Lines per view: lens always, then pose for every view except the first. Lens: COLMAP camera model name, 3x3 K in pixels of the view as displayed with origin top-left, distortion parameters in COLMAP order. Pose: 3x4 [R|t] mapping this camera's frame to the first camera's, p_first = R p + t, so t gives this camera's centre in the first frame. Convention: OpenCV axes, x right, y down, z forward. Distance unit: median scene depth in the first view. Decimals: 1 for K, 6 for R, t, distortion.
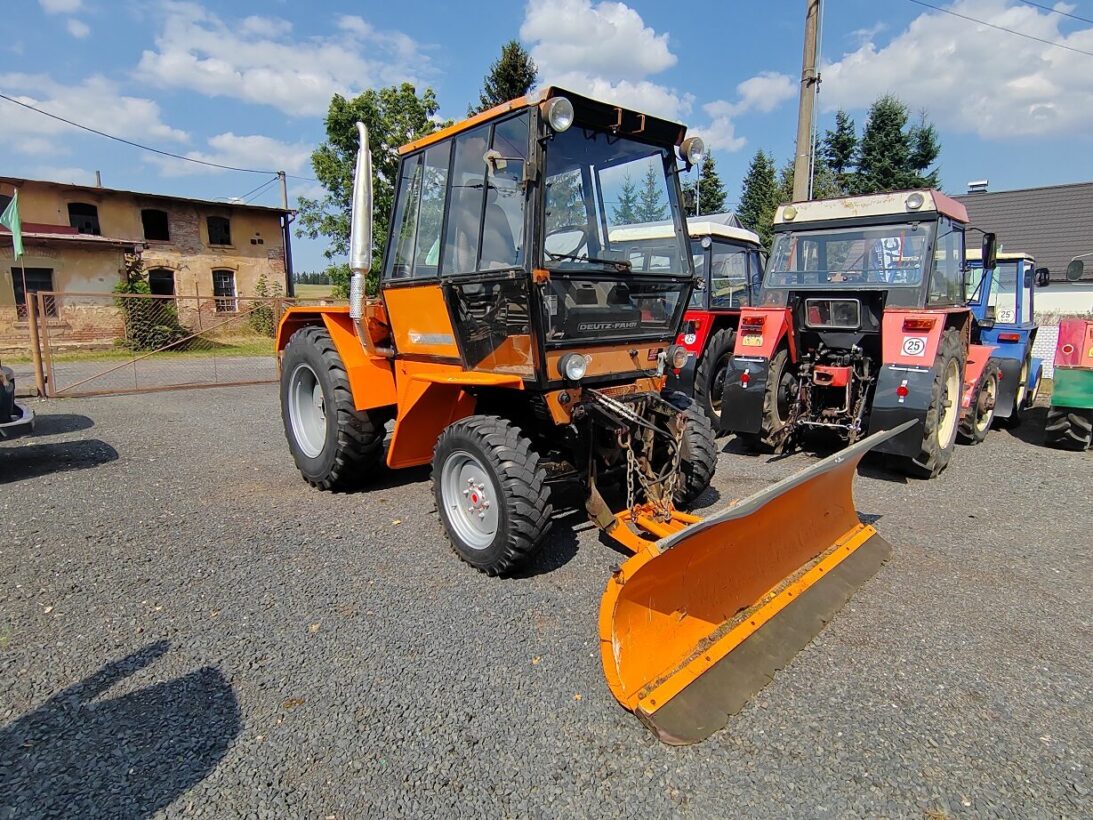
lens RADIAL K [[694.1, 0, 546.5], [0, 694.1, 410.0], [0, 0, 1]] dist [0.002653, -0.000997]
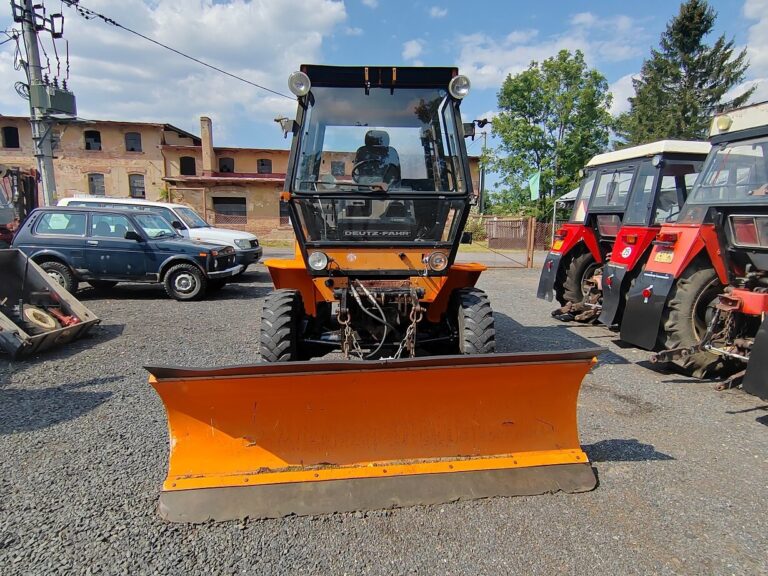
lens RADIAL K [[480.9, 0, 384.0], [0, 480.9, 288.0], [0, 0, 1]] dist [-0.023087, 0.034775]
pose [[0.725527, 0.104569, -0.680203, 0.476401], [-0.114499, 0.992954, 0.030521, -0.030979], [0.678602, 0.055739, 0.732389, 0.228880]]
